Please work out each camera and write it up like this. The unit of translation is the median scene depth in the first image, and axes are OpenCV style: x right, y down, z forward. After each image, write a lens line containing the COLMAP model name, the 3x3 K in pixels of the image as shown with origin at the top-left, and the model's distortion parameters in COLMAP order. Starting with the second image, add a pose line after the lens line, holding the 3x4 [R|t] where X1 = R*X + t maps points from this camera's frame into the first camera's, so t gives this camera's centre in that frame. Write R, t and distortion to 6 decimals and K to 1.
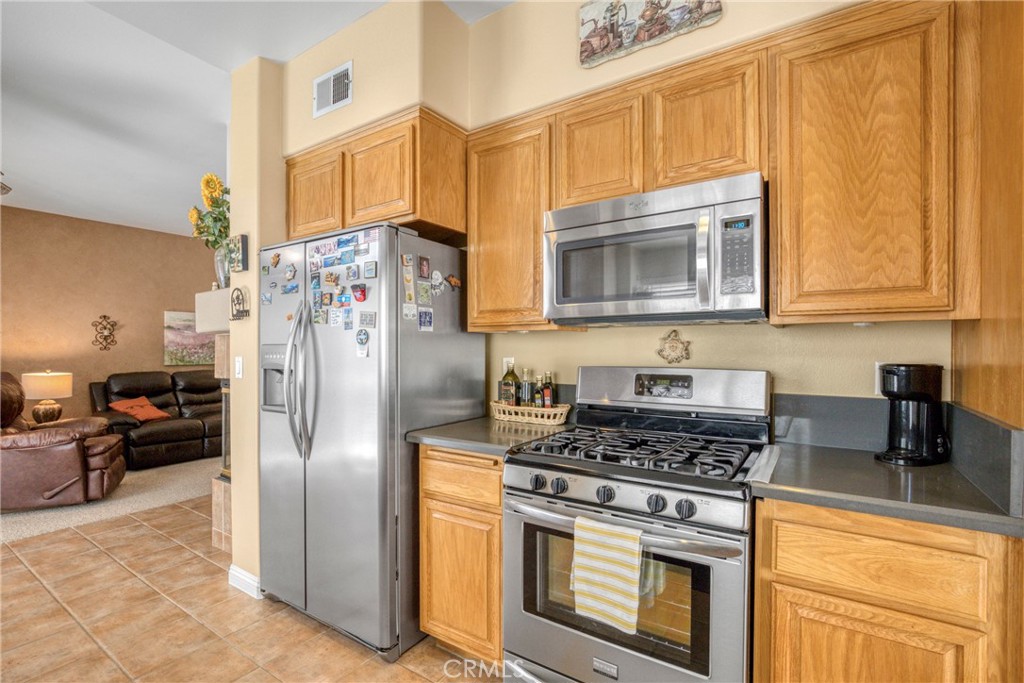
lens RADIAL K [[472.6, 0, 512.0], [0, 472.6, 341.5], [0, 0, 1]] dist [0.000586, 0.000391]
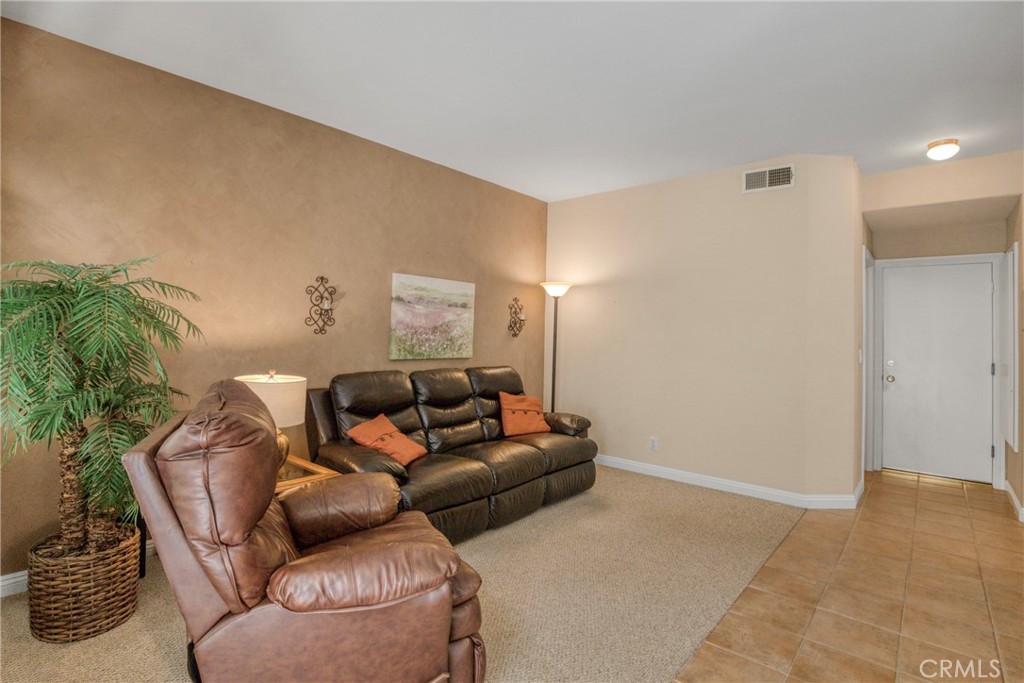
lens RADIAL K [[501.4, 0, 511.5], [0, 501.4, 305.3], [0, 0, 1]] dist [-0.000917, -0.000021]
pose [[0.993261, 0.022546, -0.113687, -0.538068], [-0.027014, 0.998916, -0.037911, -0.000302], [0.112709, 0.040727, 0.992793, 0.383114]]
